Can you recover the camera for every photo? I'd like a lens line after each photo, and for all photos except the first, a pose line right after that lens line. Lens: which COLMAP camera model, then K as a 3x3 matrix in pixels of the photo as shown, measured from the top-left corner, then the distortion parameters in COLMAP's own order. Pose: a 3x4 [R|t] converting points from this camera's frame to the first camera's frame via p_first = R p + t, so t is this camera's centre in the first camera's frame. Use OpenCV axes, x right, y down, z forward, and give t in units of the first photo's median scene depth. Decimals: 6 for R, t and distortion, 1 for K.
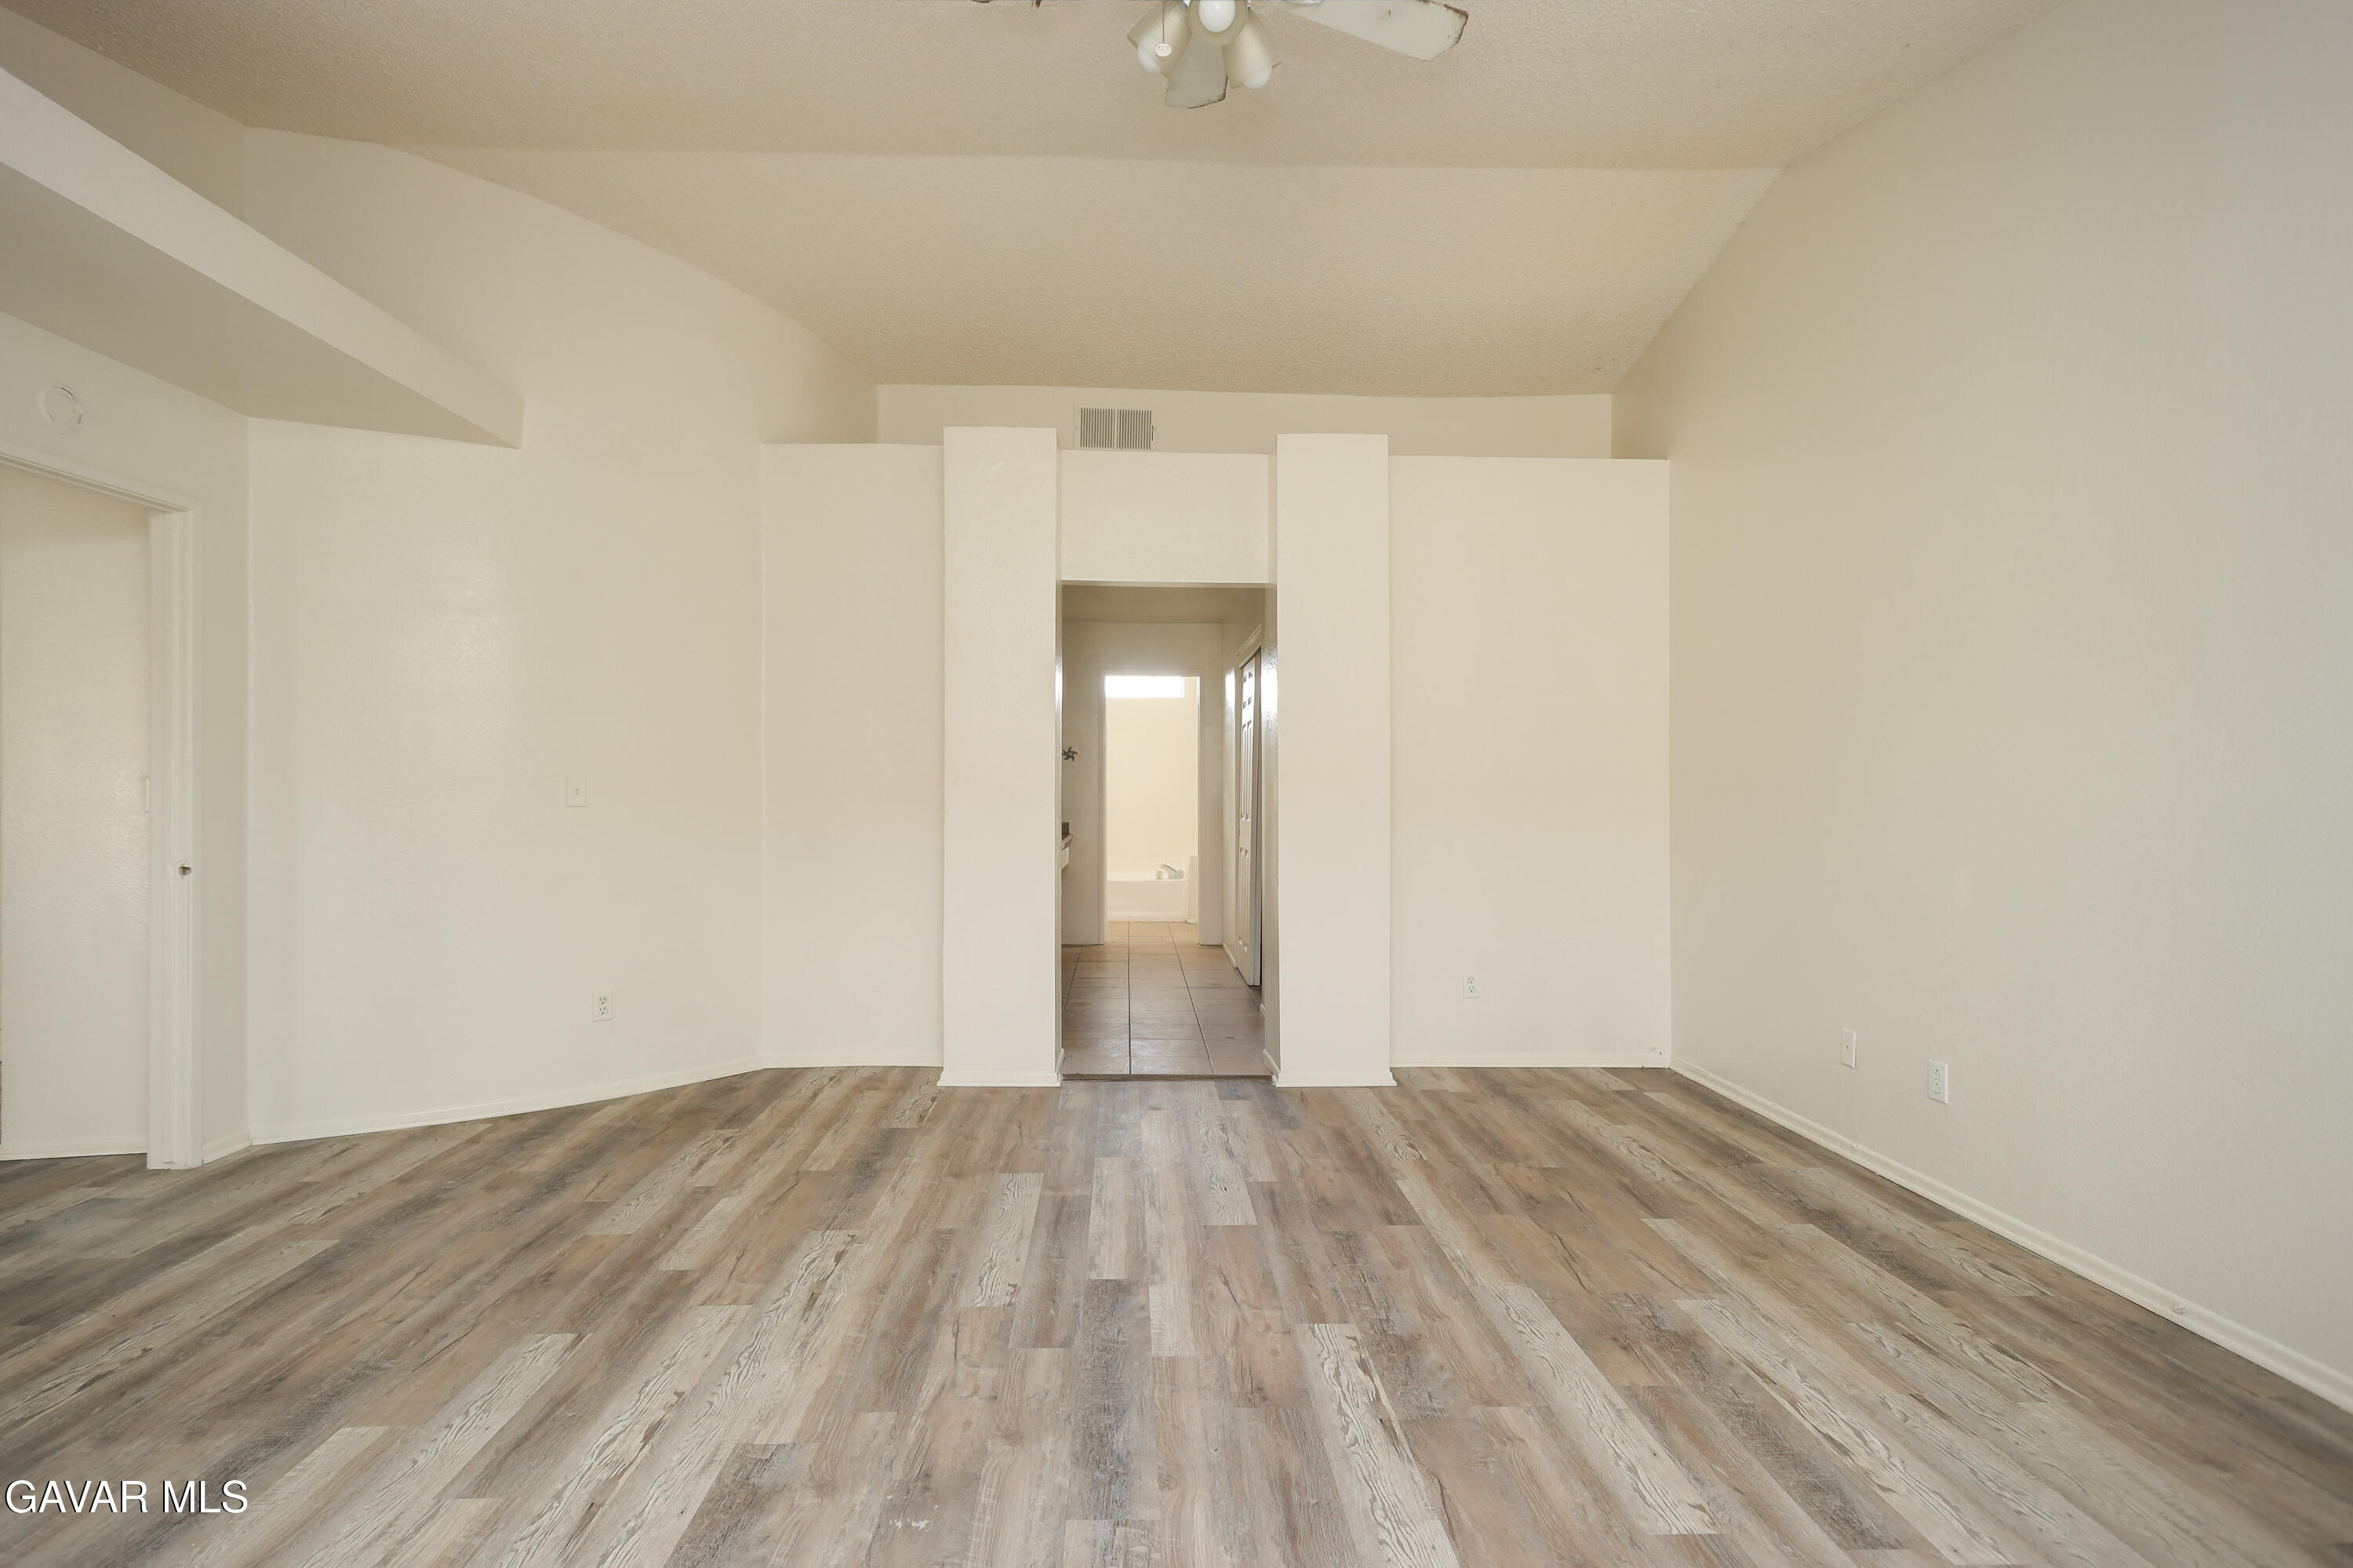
lens RADIAL K [[1145.8, 0, 1176.8], [0, 1145.8, 792.4], [0, 0, 1]] dist [0.005179, 0.001417]
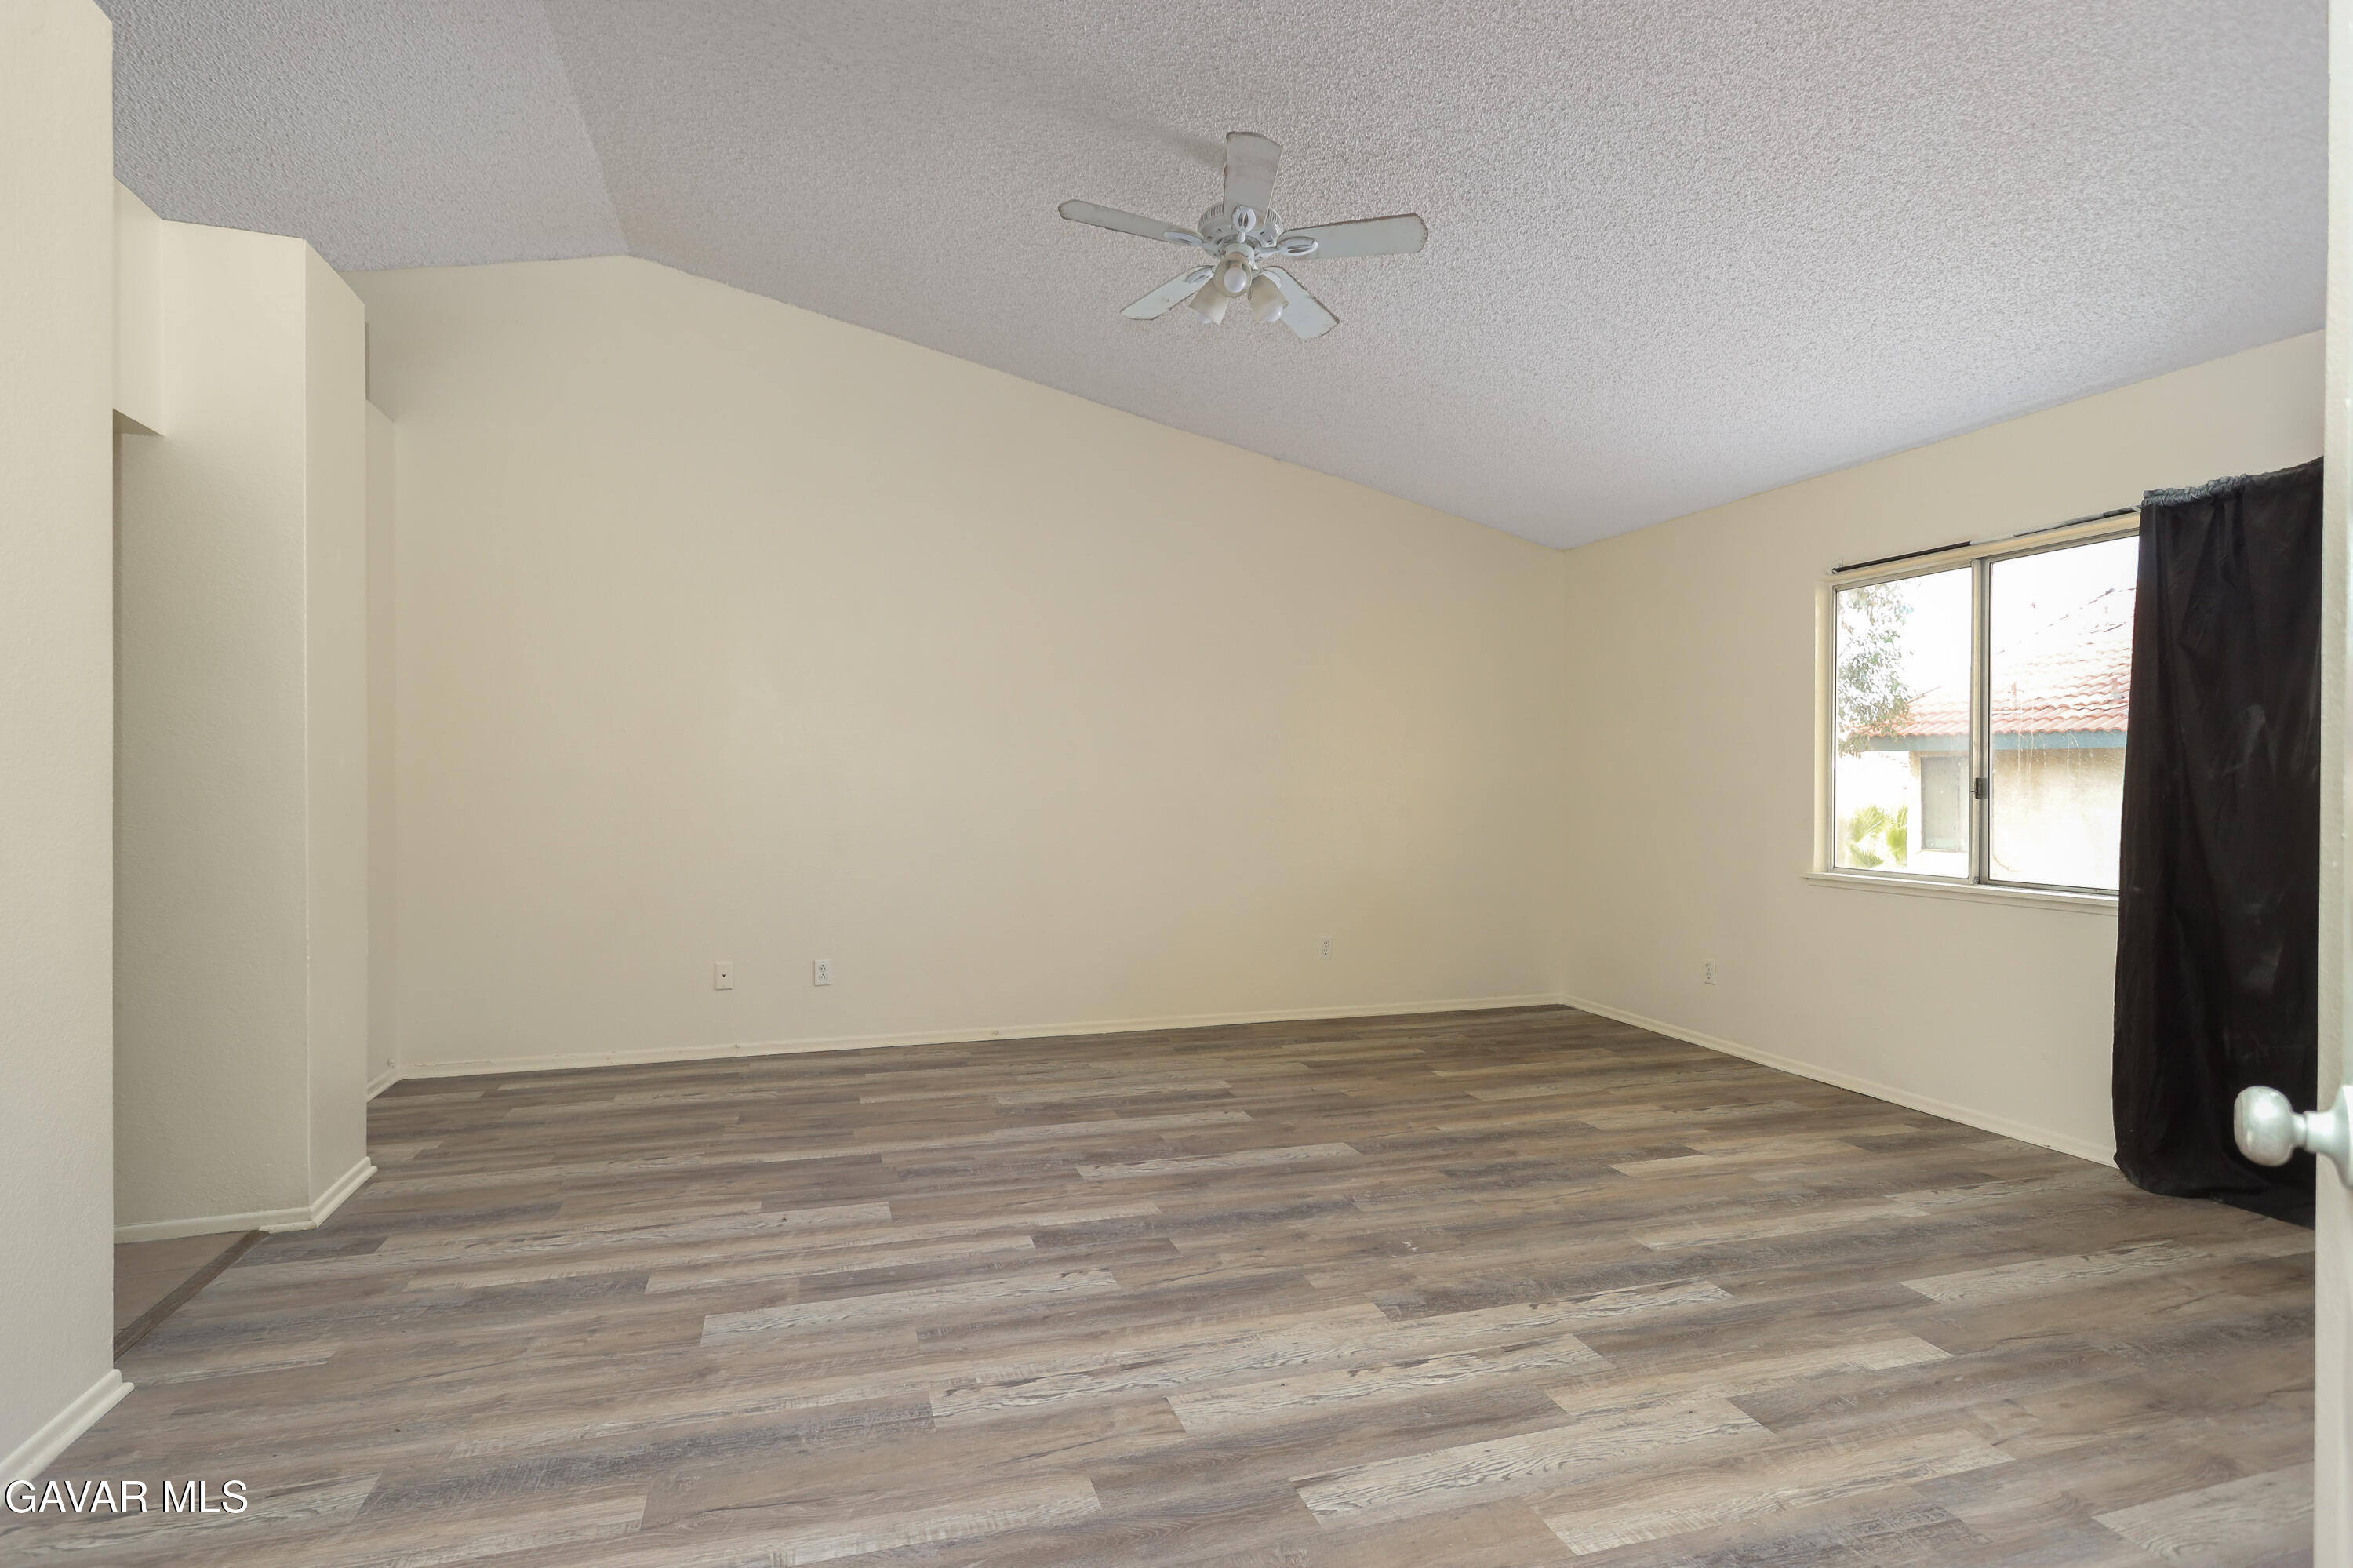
lens RADIAL K [[1145.8, 0, 1176.8], [0, 1145.8, 792.4], [0, 0, 1]] dist [0.005179, 0.001417]
pose [[-0.259255, -0.007875, 0.965777, -1.194635], [0.000548, 0.999965, 0.008301, 0.005031], [-0.965809, 0.002681, -0.259242, 1.236899]]
